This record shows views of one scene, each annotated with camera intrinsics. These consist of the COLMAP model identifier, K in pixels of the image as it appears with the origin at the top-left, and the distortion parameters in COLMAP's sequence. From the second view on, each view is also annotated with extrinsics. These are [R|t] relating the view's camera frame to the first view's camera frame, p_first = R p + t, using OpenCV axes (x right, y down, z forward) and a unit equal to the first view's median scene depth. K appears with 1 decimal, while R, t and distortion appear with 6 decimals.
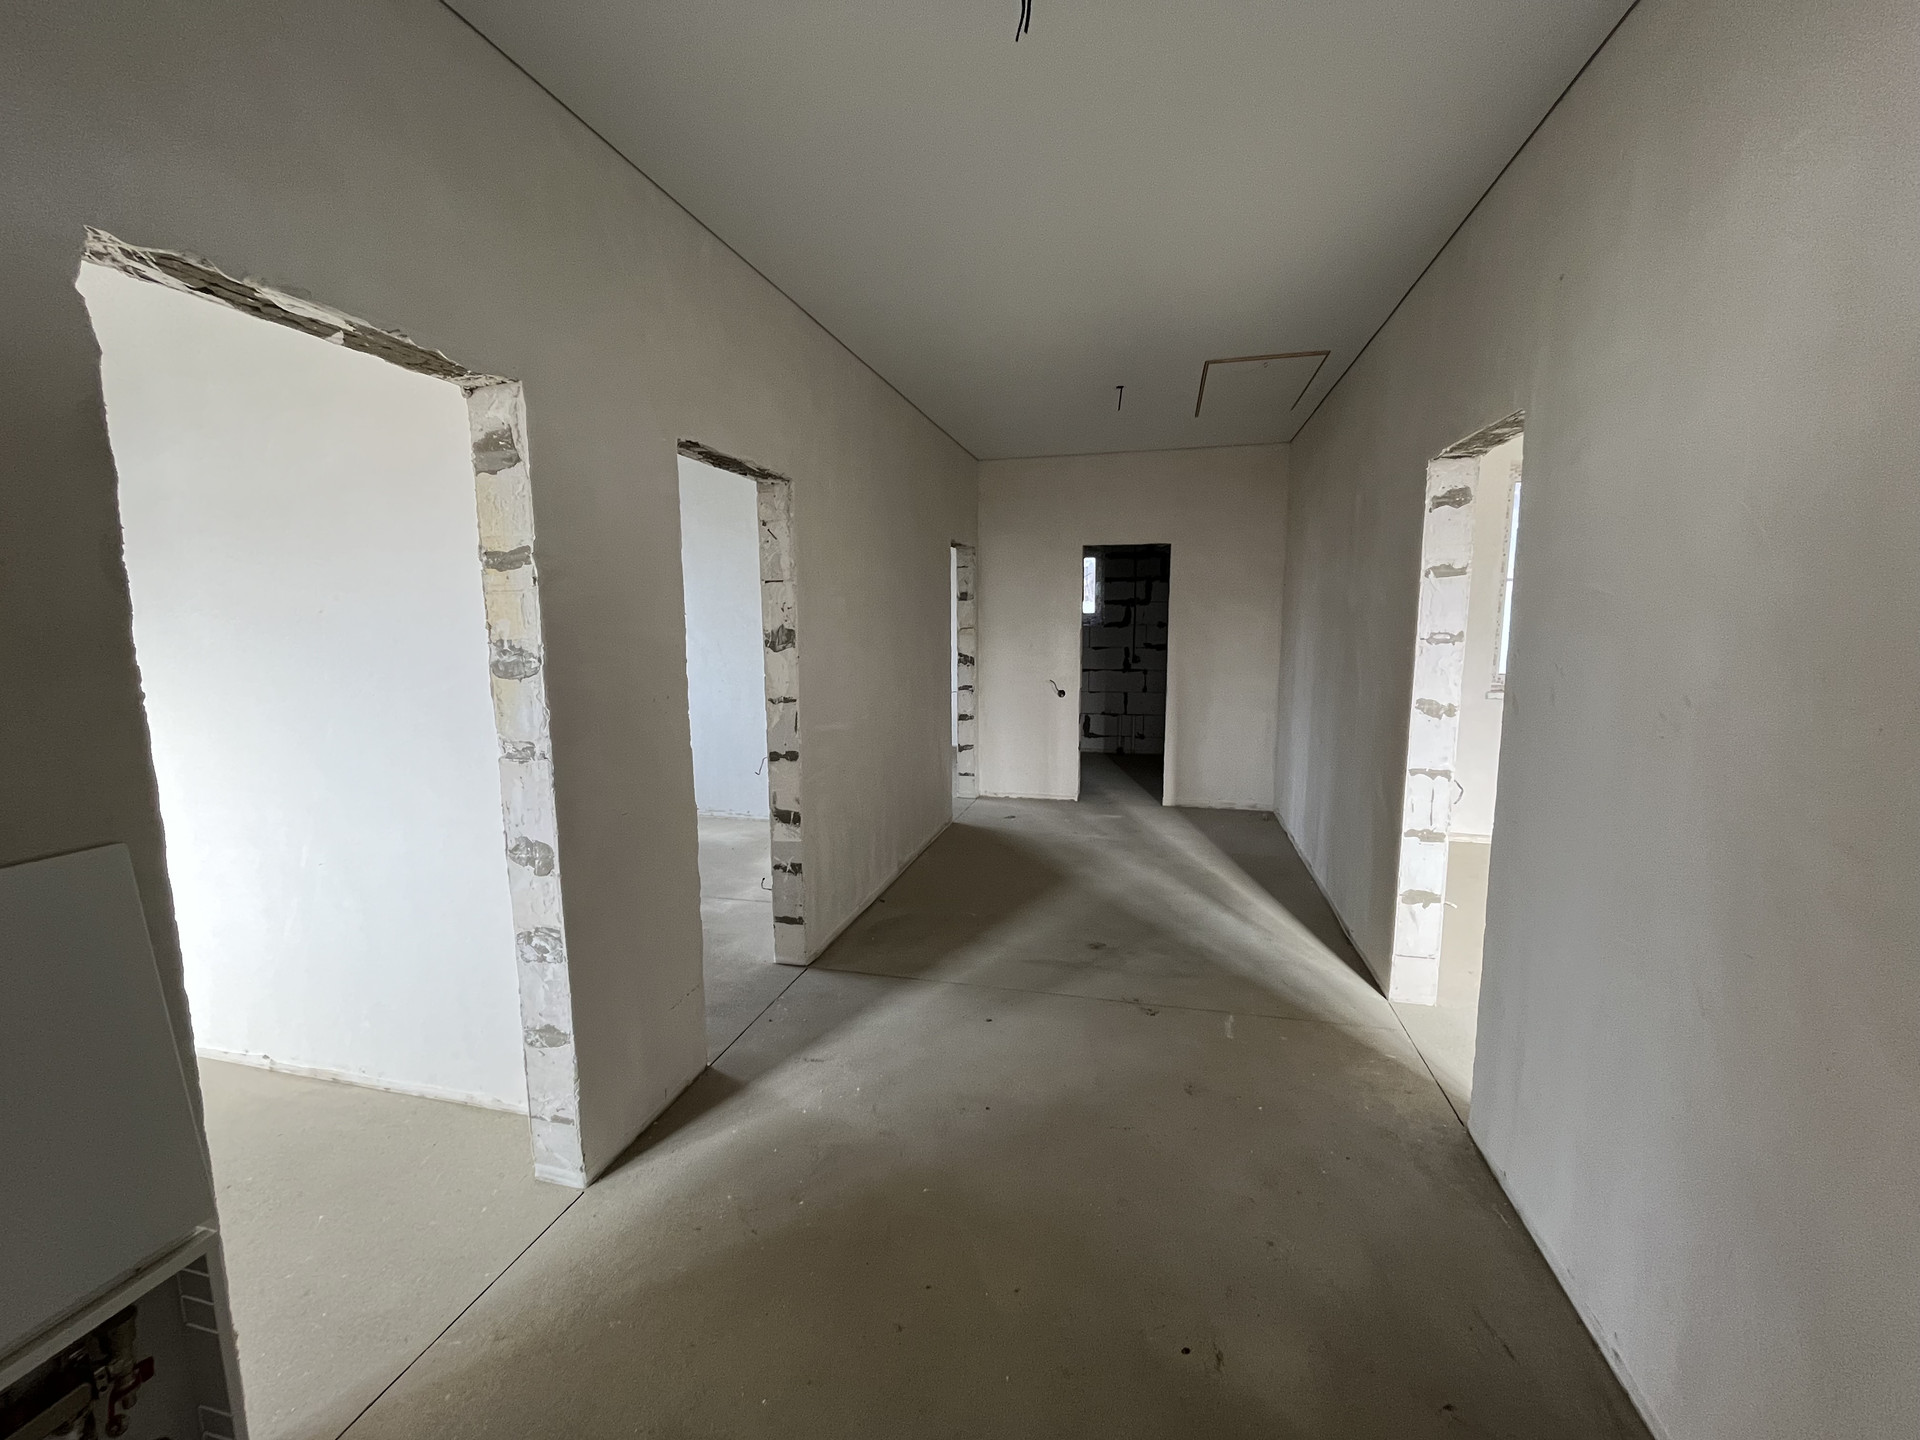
lens RADIAL K [[766.5, 0, 965.0], [0, 766.5, 722.0], [0, 0, 1]] dist [-0.005033, 0.000400]
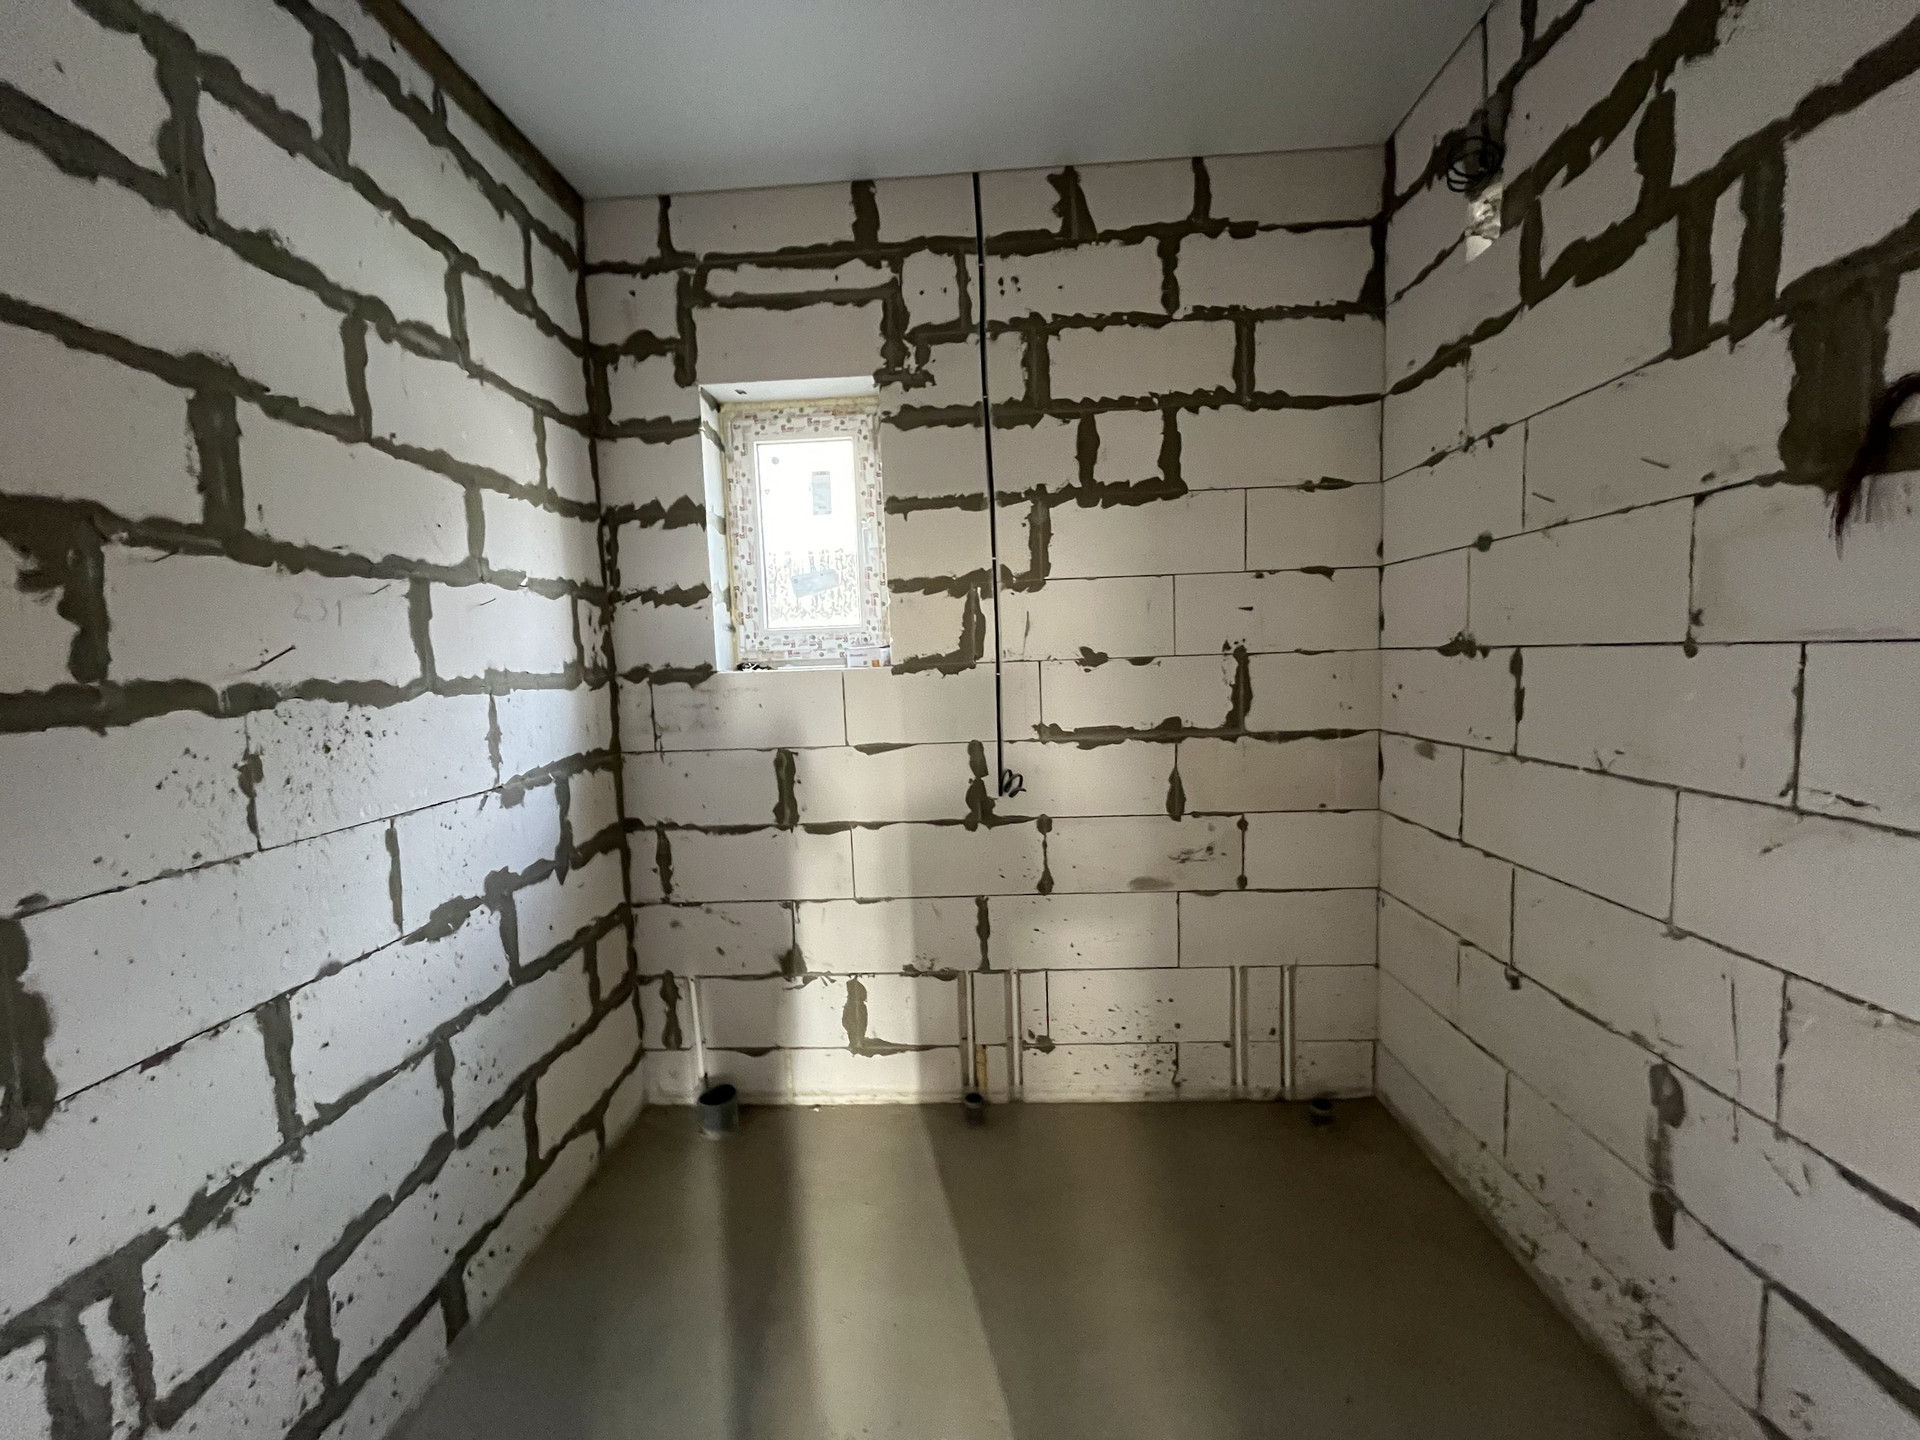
lens RADIAL K [[766.5, 0, 960.7], [0, 766.5, 718.0], [0, 0, 1]] dist [-0.005033, 0.000400]
pose [[0.983617, -0.048536, 0.173616, 0.156511], [0.056816, 0.997456, -0.043044, -0.094429], [-0.171085, 0.052203, 0.983872, 0.720551]]
